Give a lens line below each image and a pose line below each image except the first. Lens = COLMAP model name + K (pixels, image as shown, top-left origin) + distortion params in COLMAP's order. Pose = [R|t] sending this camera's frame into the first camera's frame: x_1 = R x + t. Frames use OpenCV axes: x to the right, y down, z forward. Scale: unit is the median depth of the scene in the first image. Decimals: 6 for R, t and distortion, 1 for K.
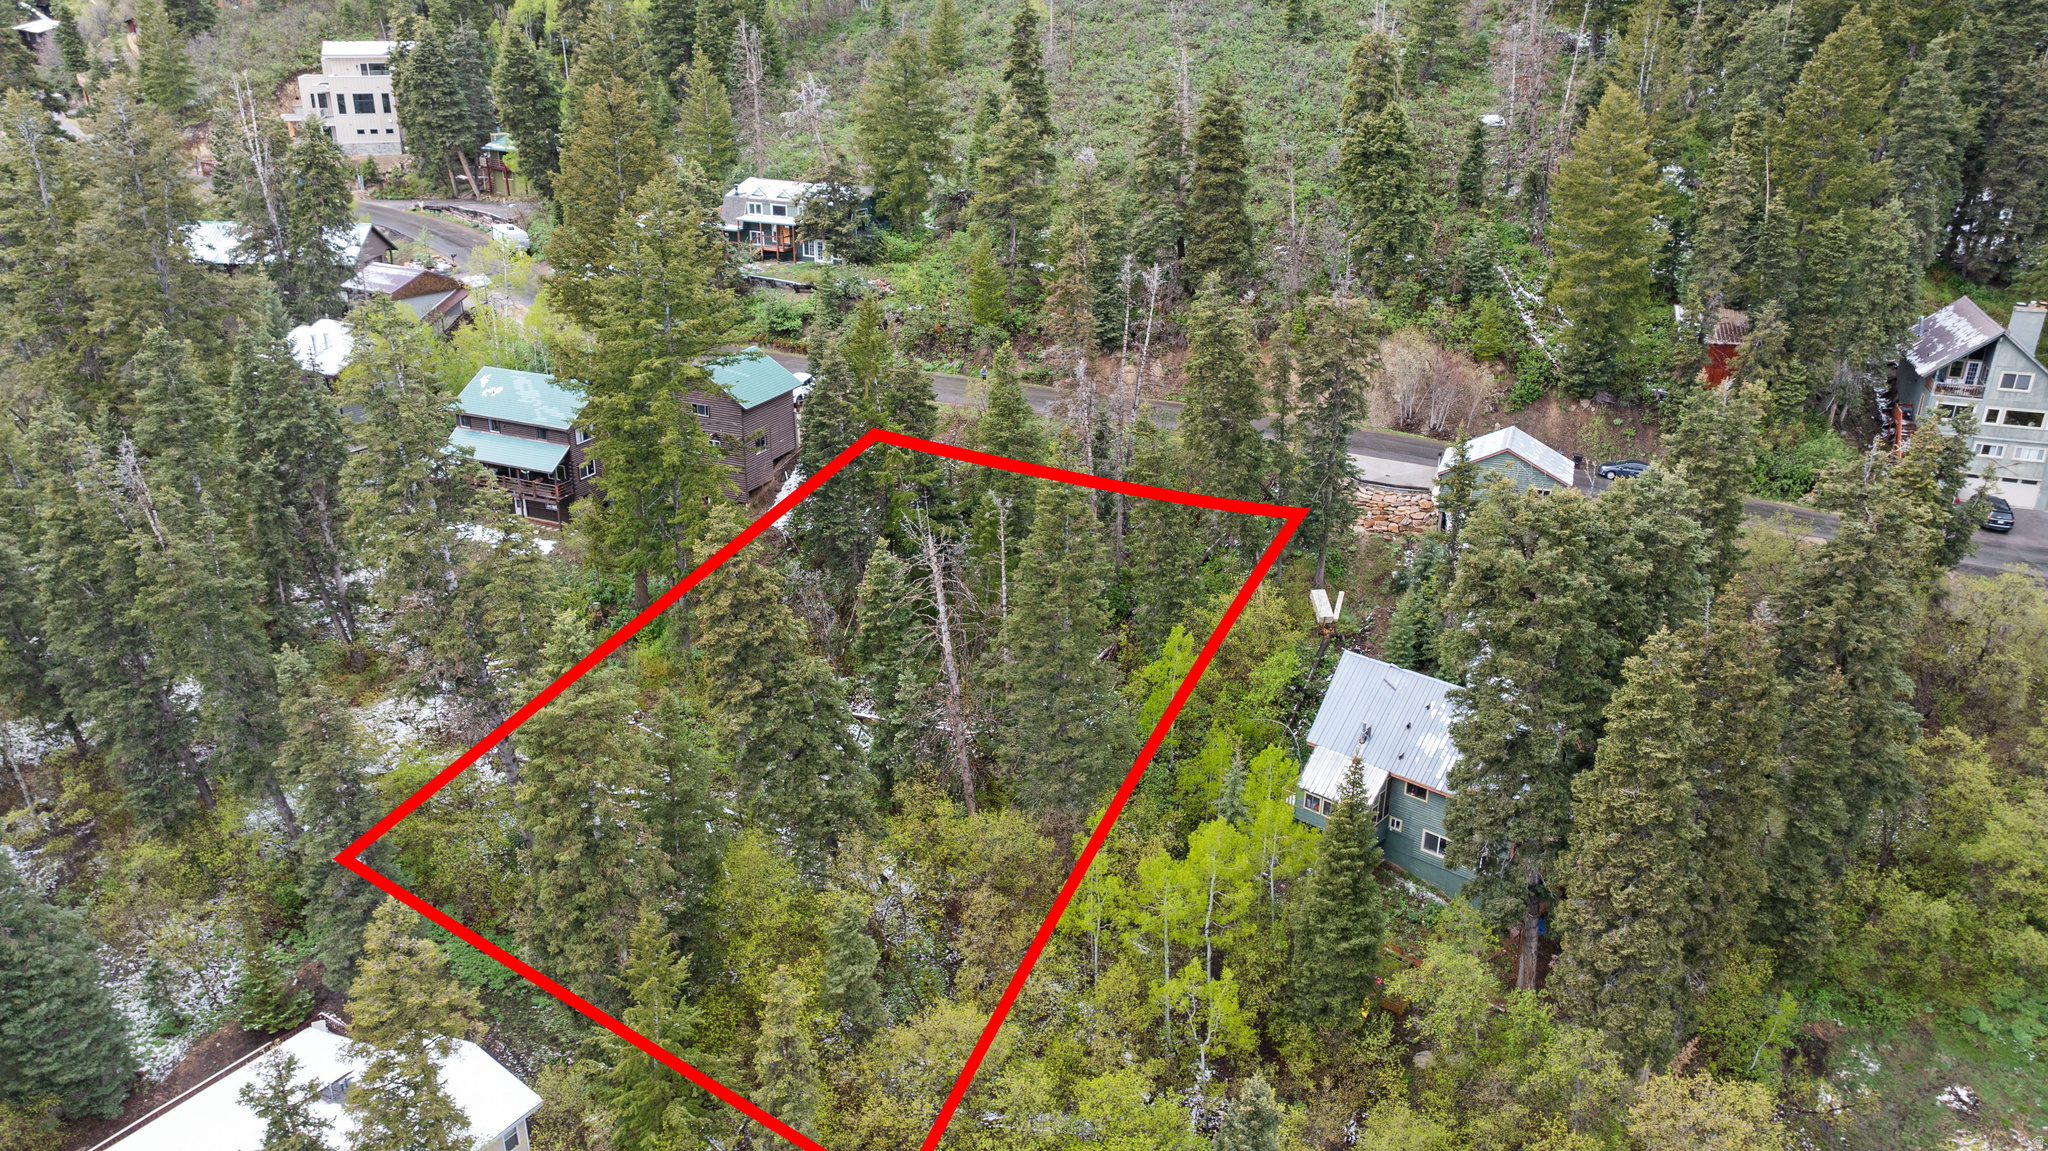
lens RADIAL K [[1436.7, 0, 1027.1], [0, 1436.7, 573.7], [0, 0, 1]] dist [-0.033764, 0.033889]
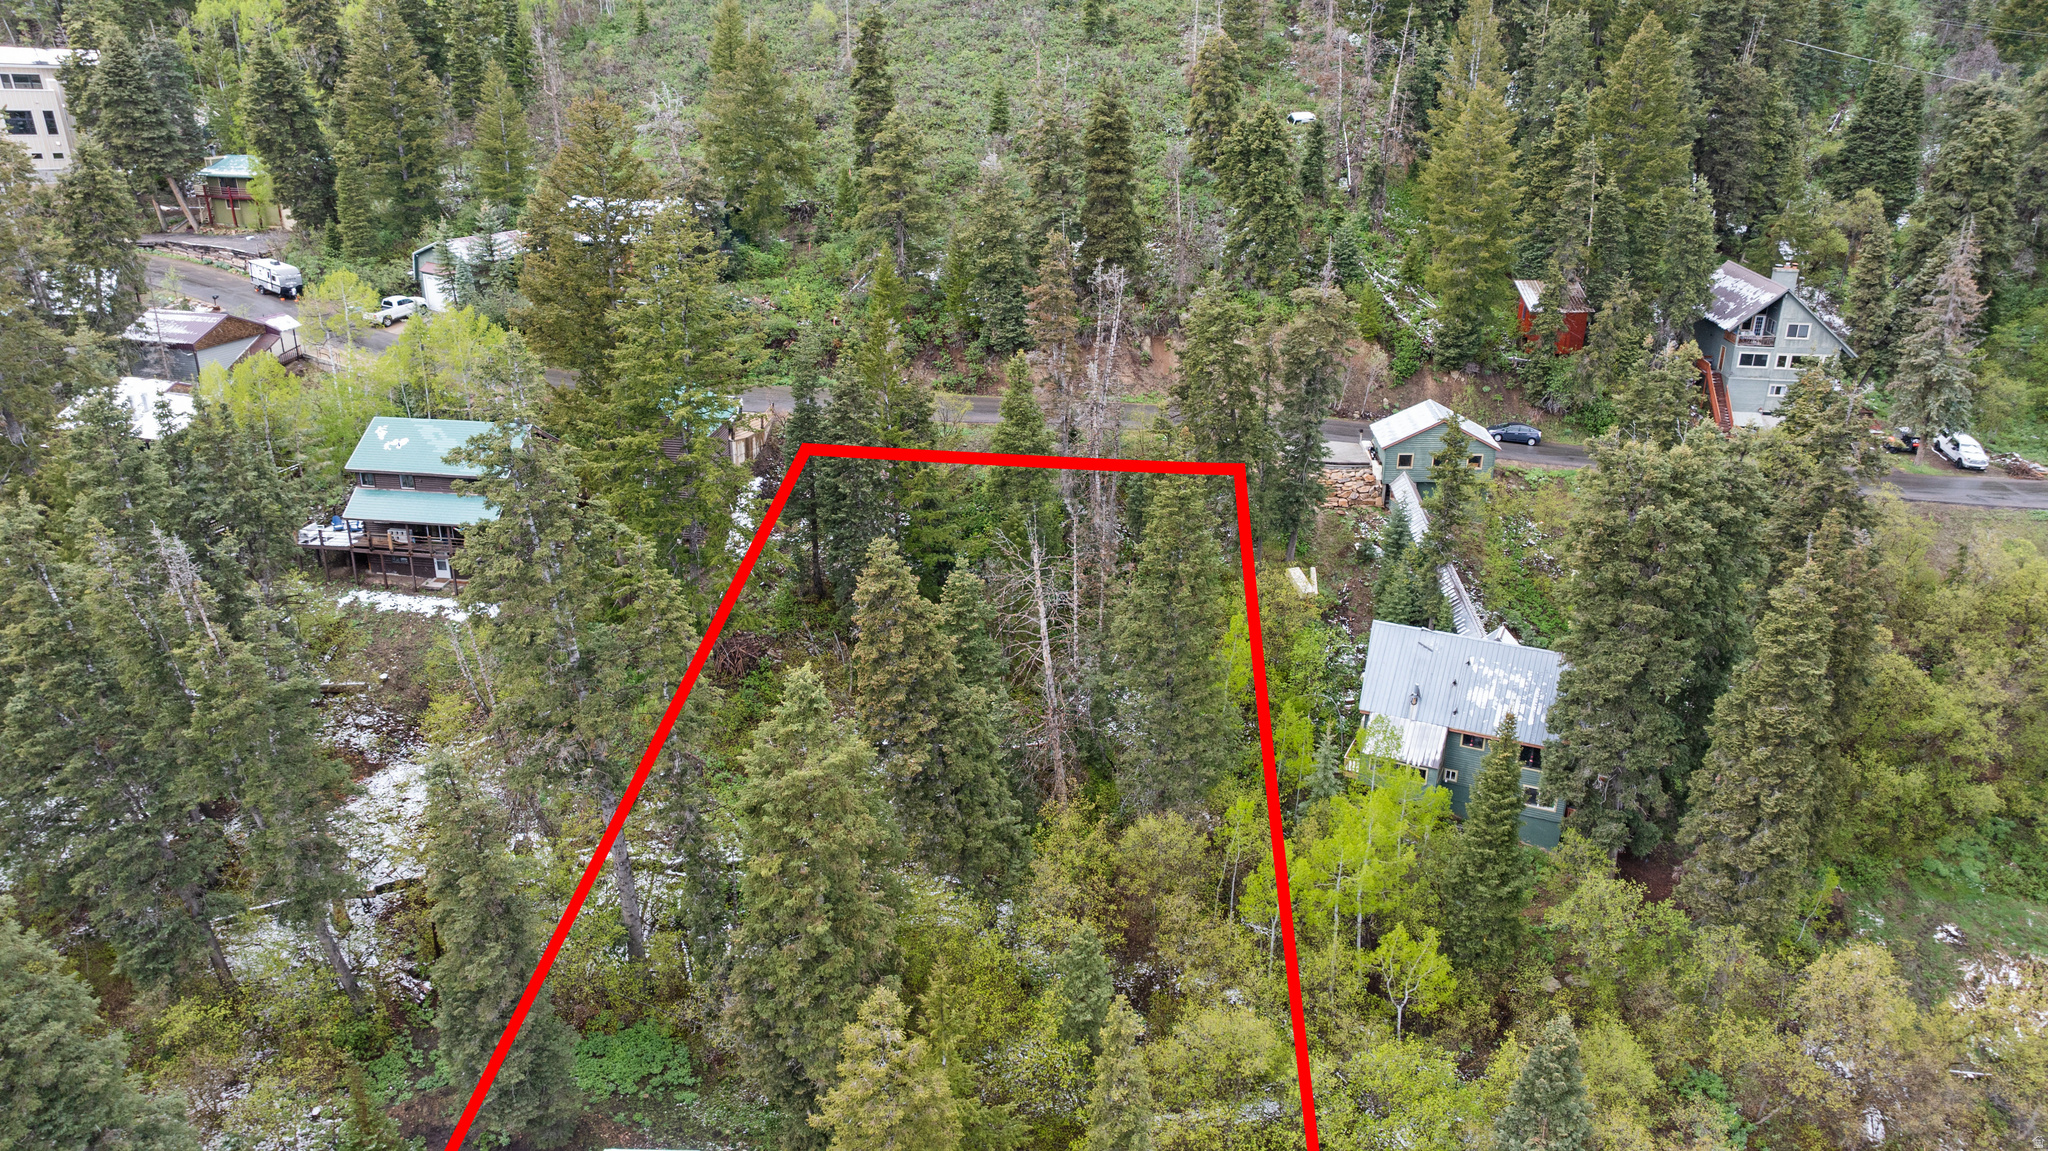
lens RADIAL K [[1436.7, 0, 1027.7], [0, 1436.7, 573.9], [0, 0, 1]] dist [-0.033764, 0.033889]
pose [[0.959100, -0.104383, 0.263118, -0.226171], [0.104826, 0.994413, 0.012394, -0.015455], [-0.262942, 0.015695, 0.964684, 0.034165]]
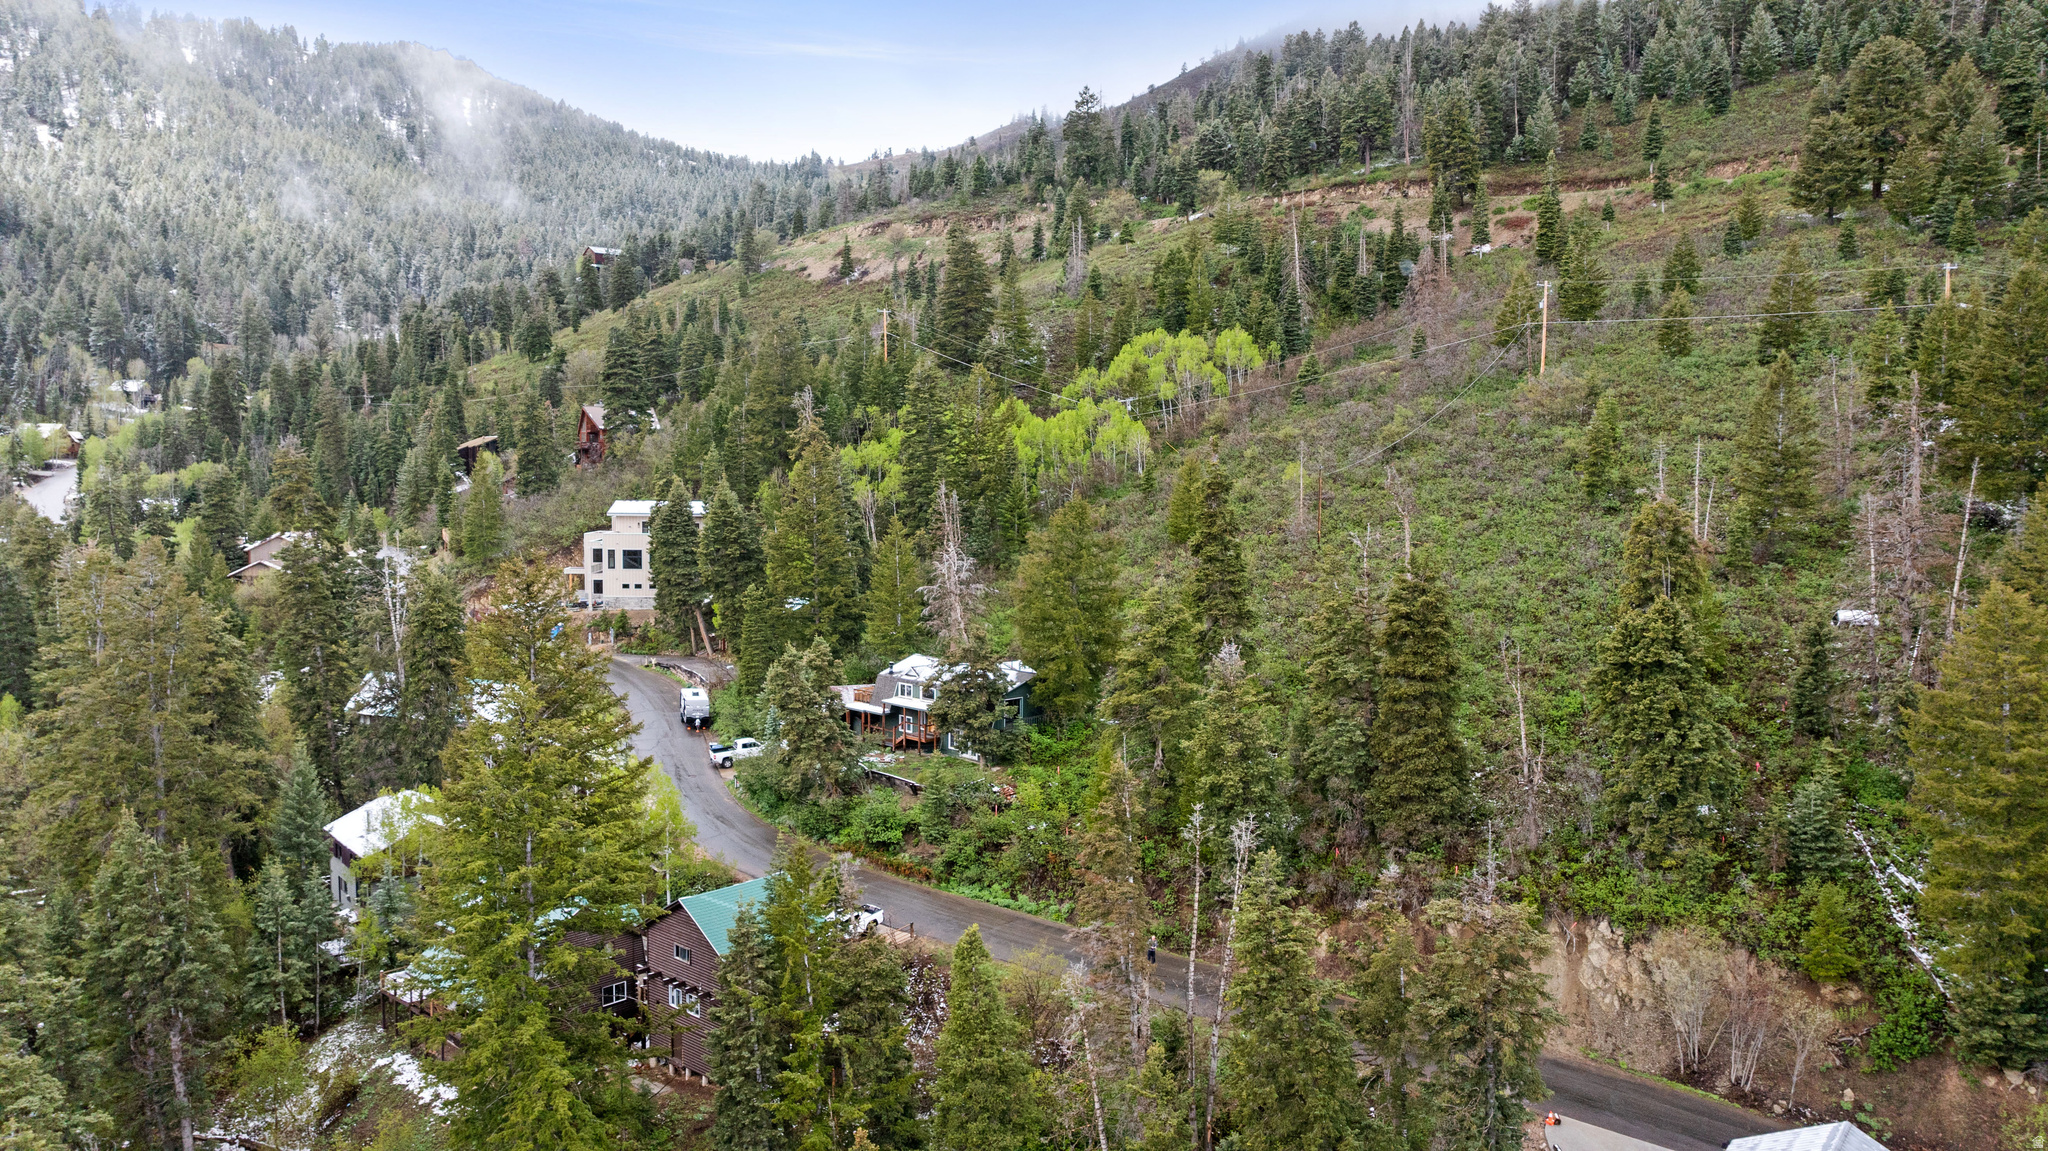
lens RADIAL K [[1436.7, 0, 1027.8], [0, 1436.7, 578.5], [0, 0, 1]] dist [-0.033764, 0.033889]
pose [[0.953068, 0.022889, -0.301890, 0.168808], [-0.112162, 0.952880, -0.281850, -0.101974], [0.281214, 0.302483, 0.910727, 0.261049]]
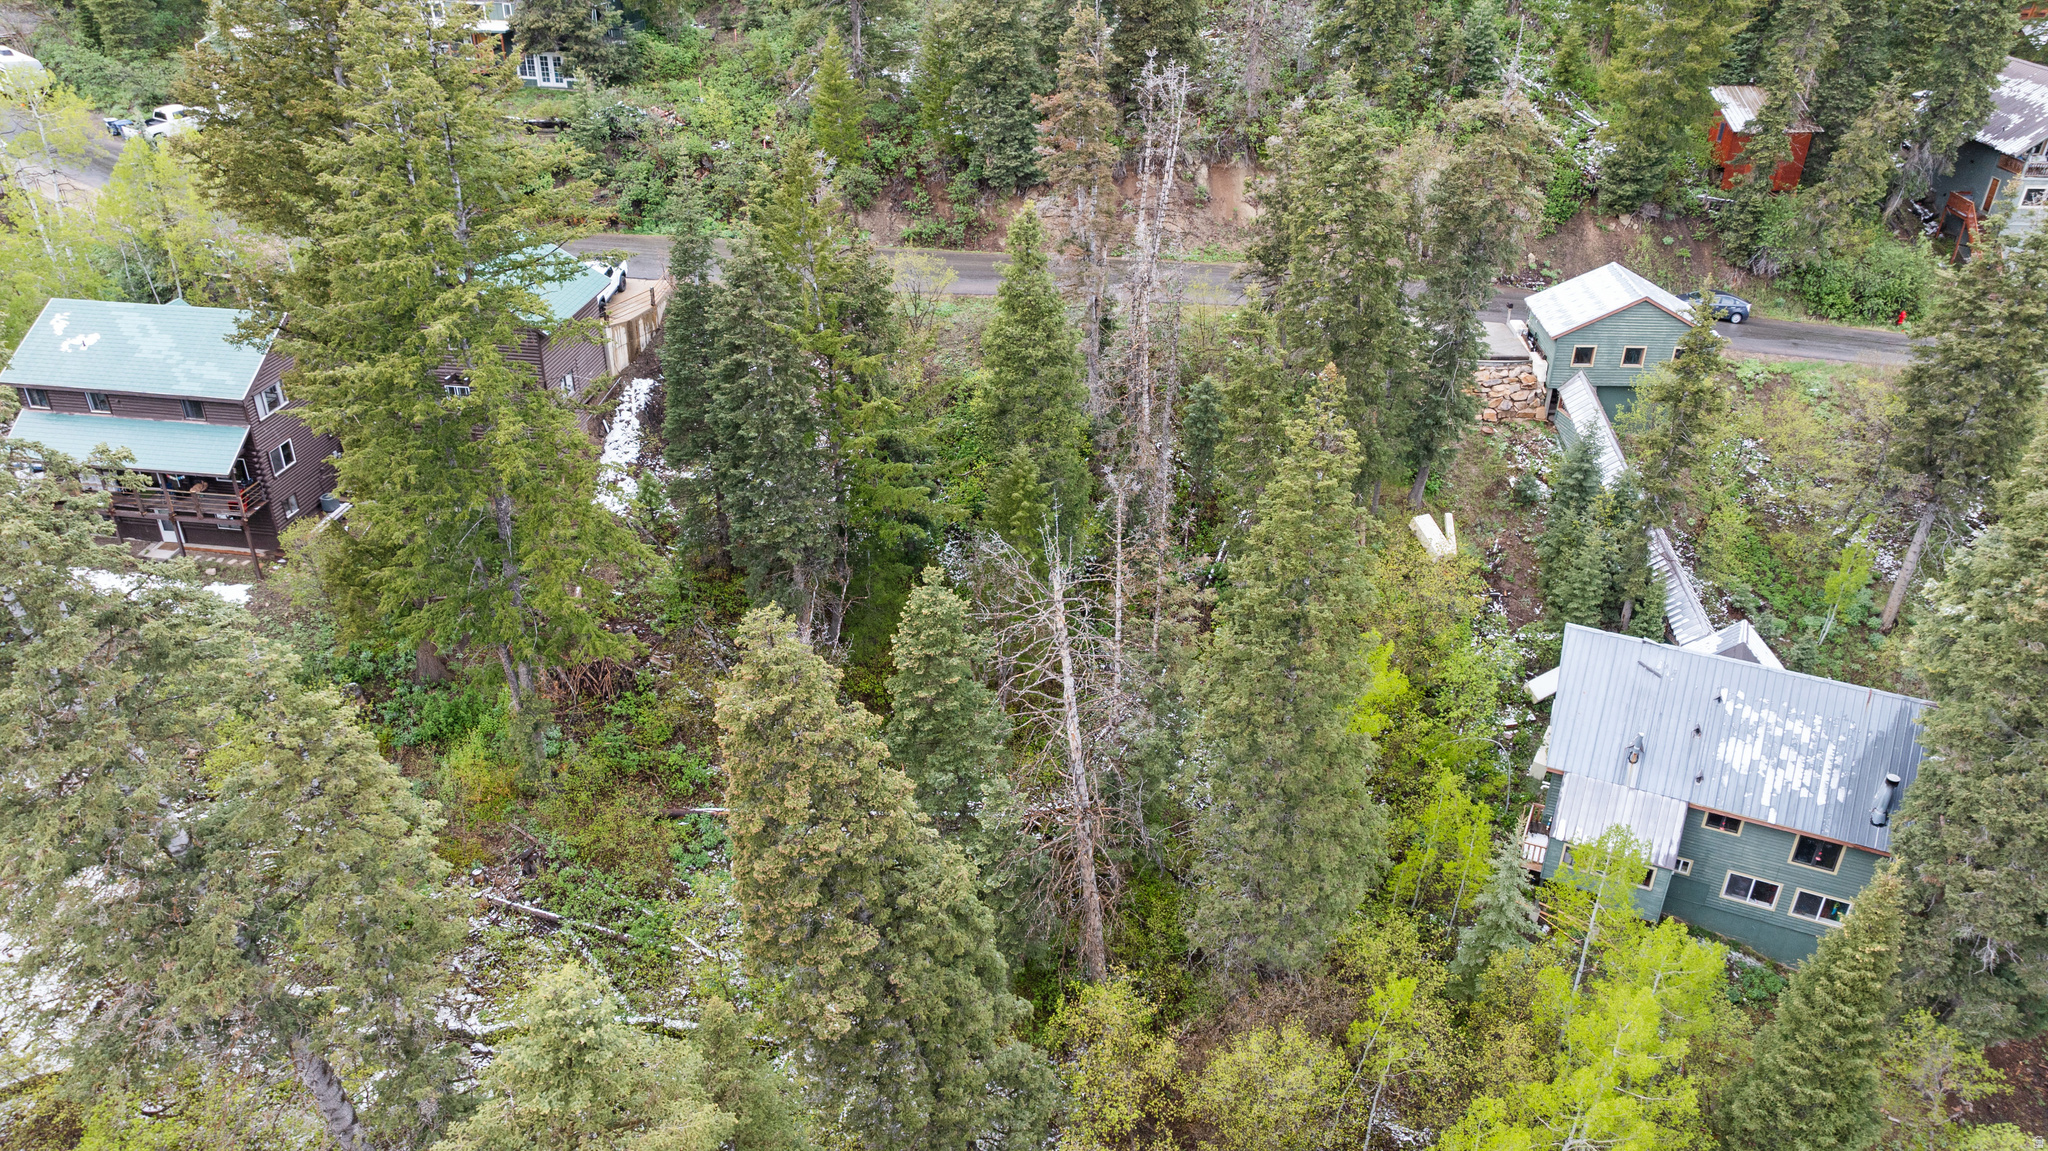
lens RADIAL K [[1436.7, 0, 1029.6], [0, 1436.7, 571.5], [0, 0, 1]] dist [-0.033764, 0.033889]
pose [[0.958996, -0.136047, 0.248633, -0.149176], [0.103077, 0.984603, 0.141179, -0.072827], [-0.264012, -0.109762, 0.958254, 0.308313]]
